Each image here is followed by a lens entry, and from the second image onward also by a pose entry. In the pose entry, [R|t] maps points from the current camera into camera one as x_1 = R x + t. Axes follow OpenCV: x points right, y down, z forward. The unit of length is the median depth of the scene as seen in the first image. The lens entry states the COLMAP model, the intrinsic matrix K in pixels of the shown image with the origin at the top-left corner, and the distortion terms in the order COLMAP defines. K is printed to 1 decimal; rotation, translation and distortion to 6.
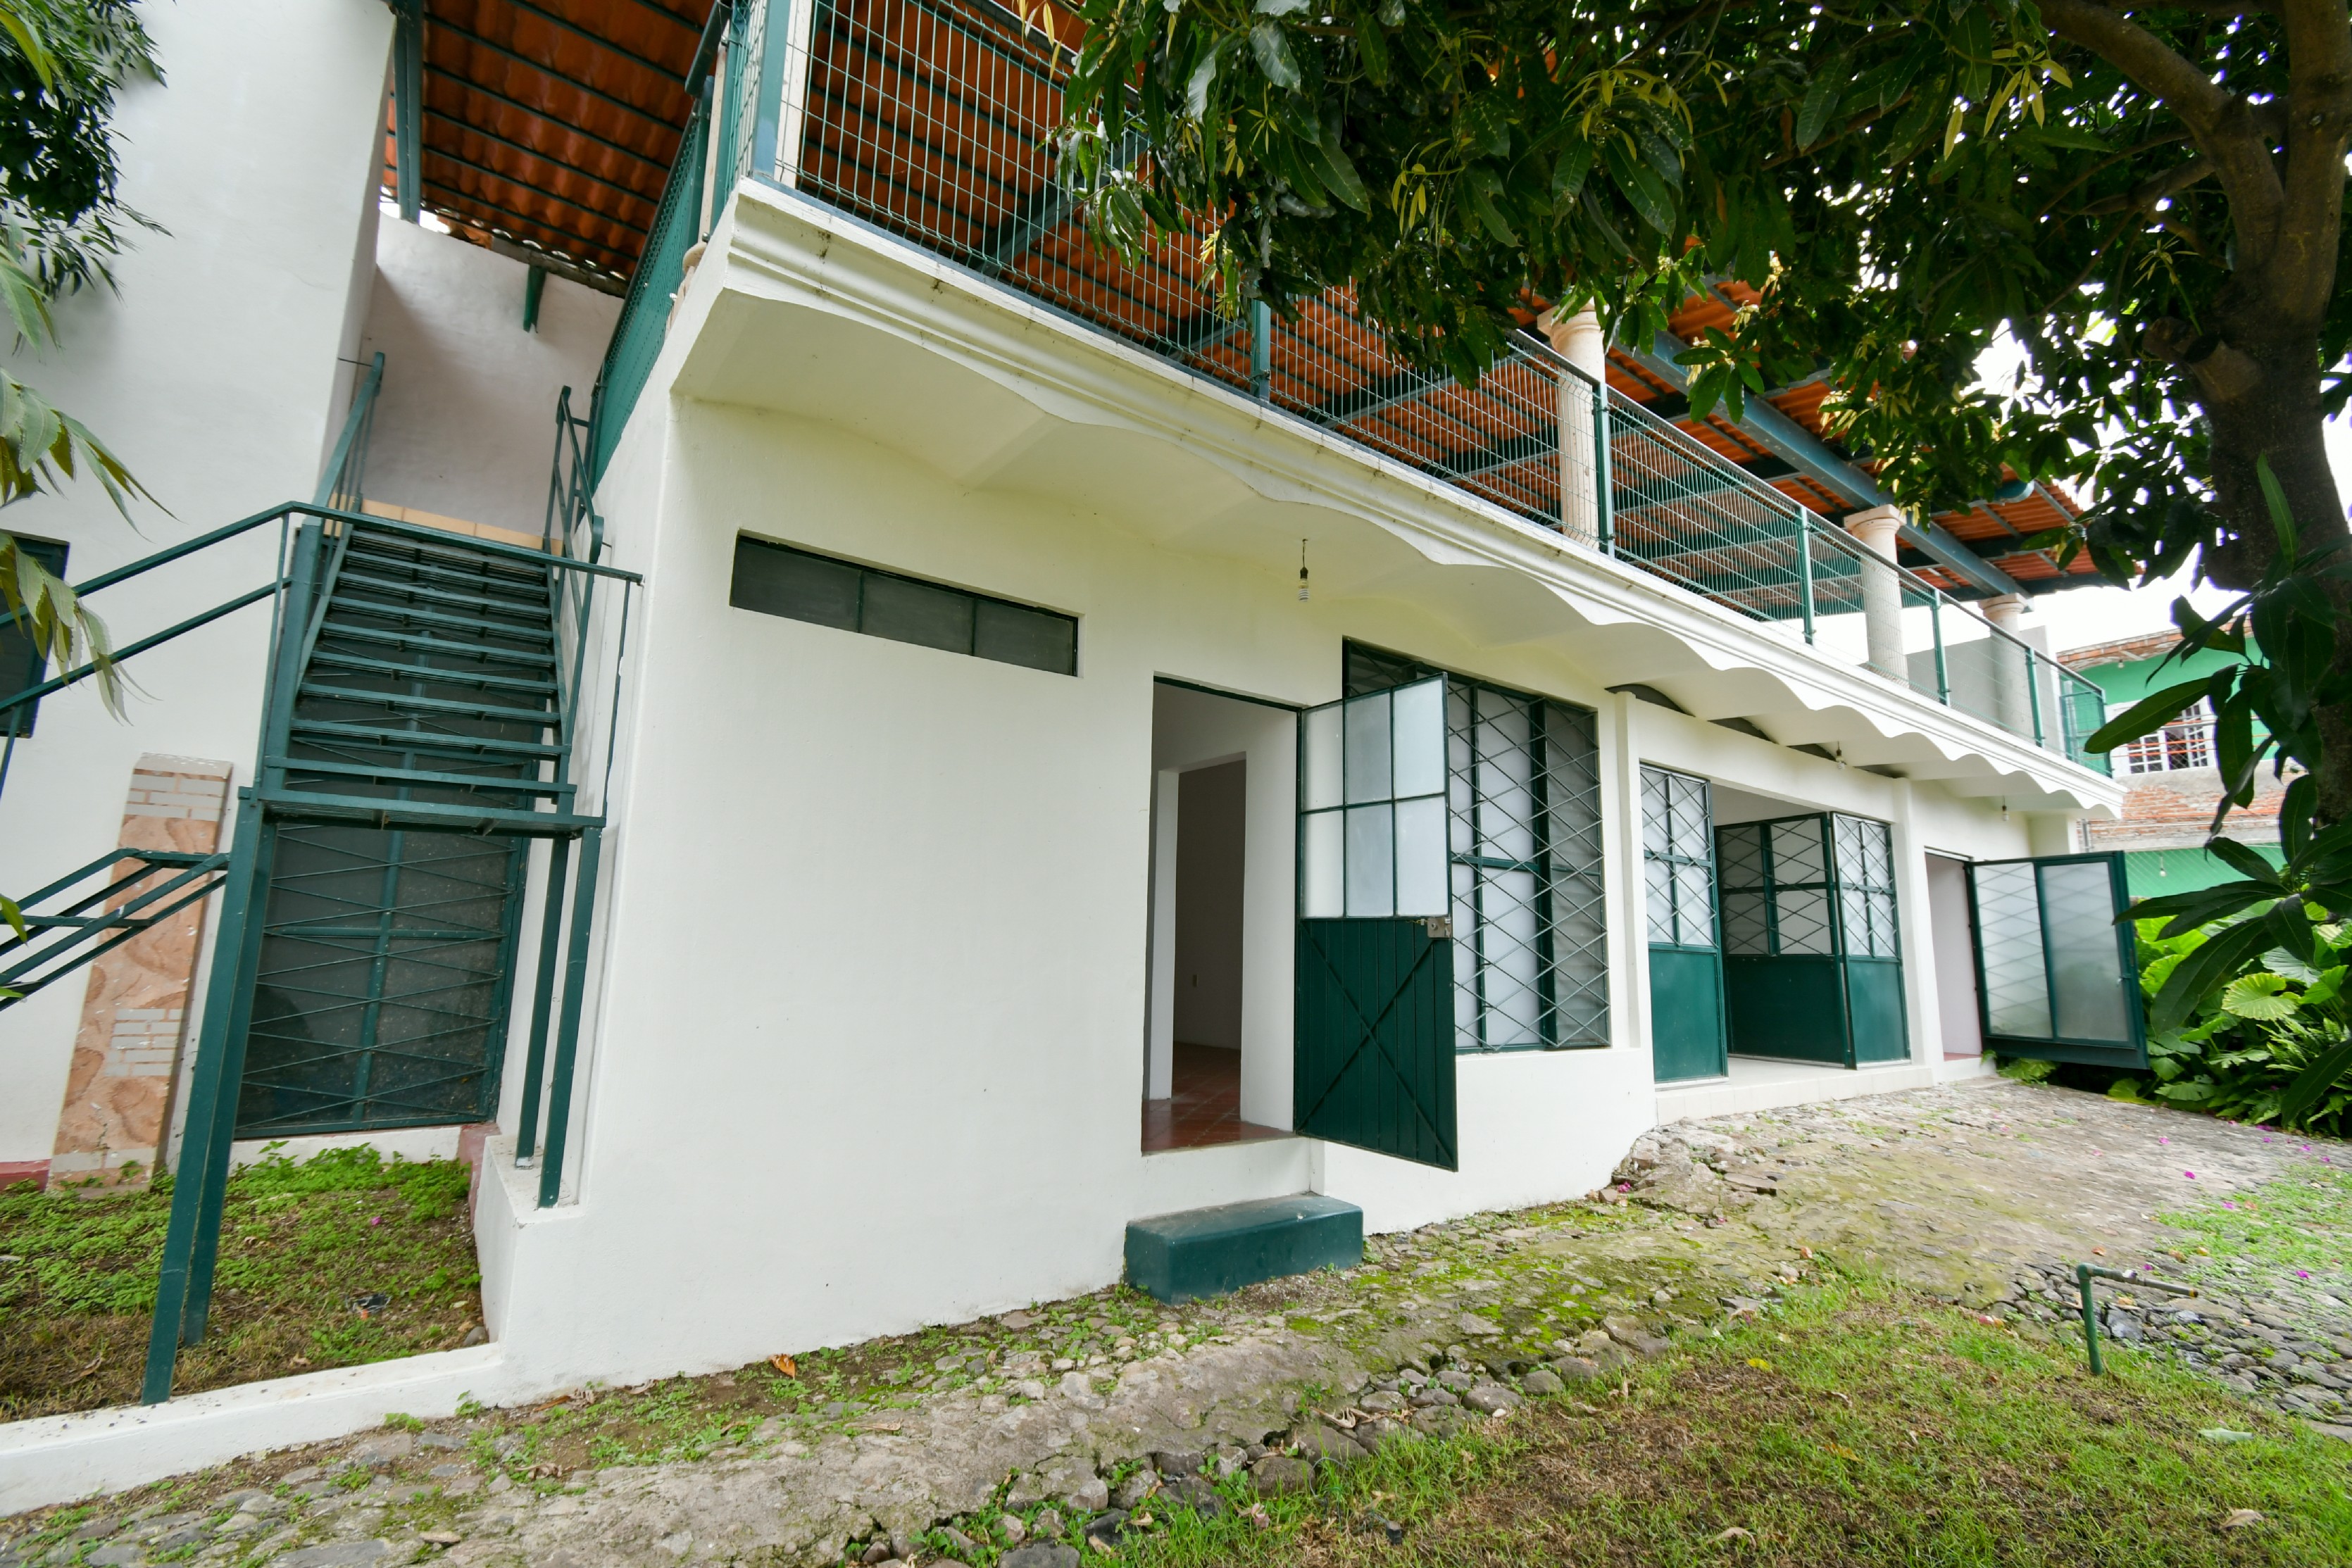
lens RADIAL K [[1039.0, 0, 1172.4], [0, 1039.0, 781.3], [0, 0, 1]] dist [0.002805, -0.001738]
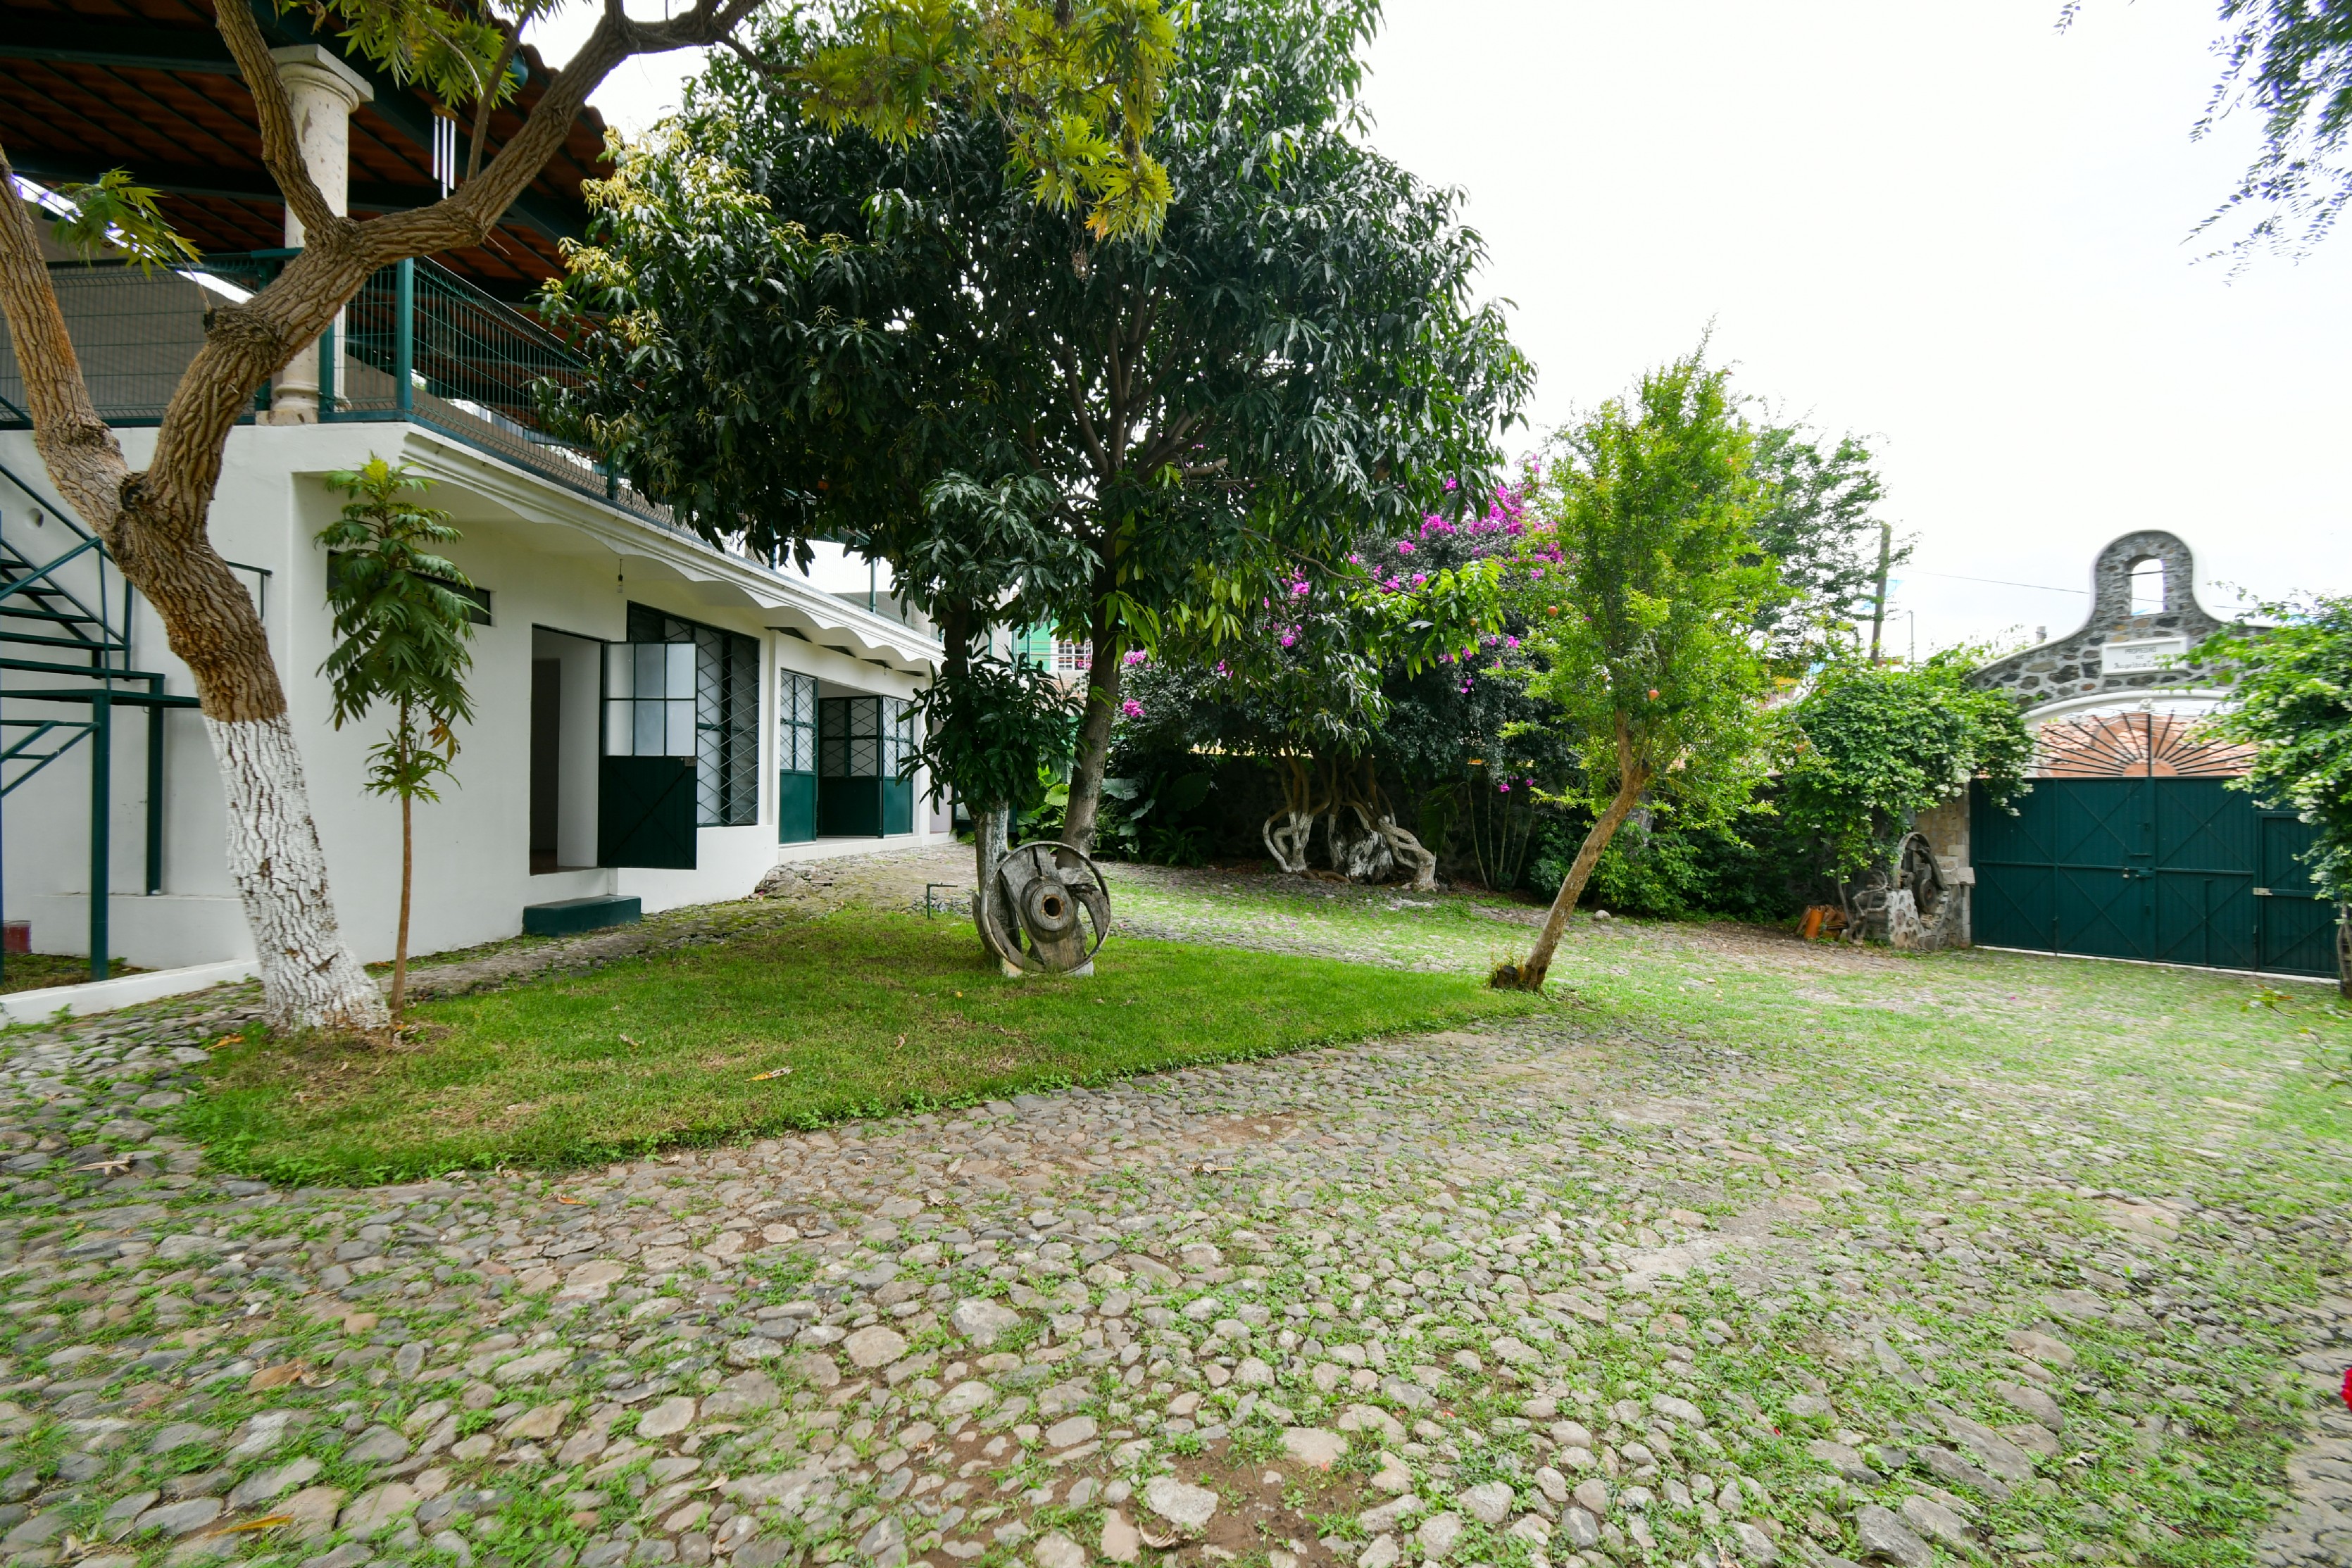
lens RADIAL K [[1039.0, 0, 1176.9], [0, 1039.0, 791.0], [0, 0, 1]] dist [0.002805, -0.001738]
pose [[0.694290, -0.015426, 0.719530, -0.430555], [-0.108373, 0.986130, 0.125713, -0.130251], [-0.711489, -0.165259, 0.682988, -0.867968]]
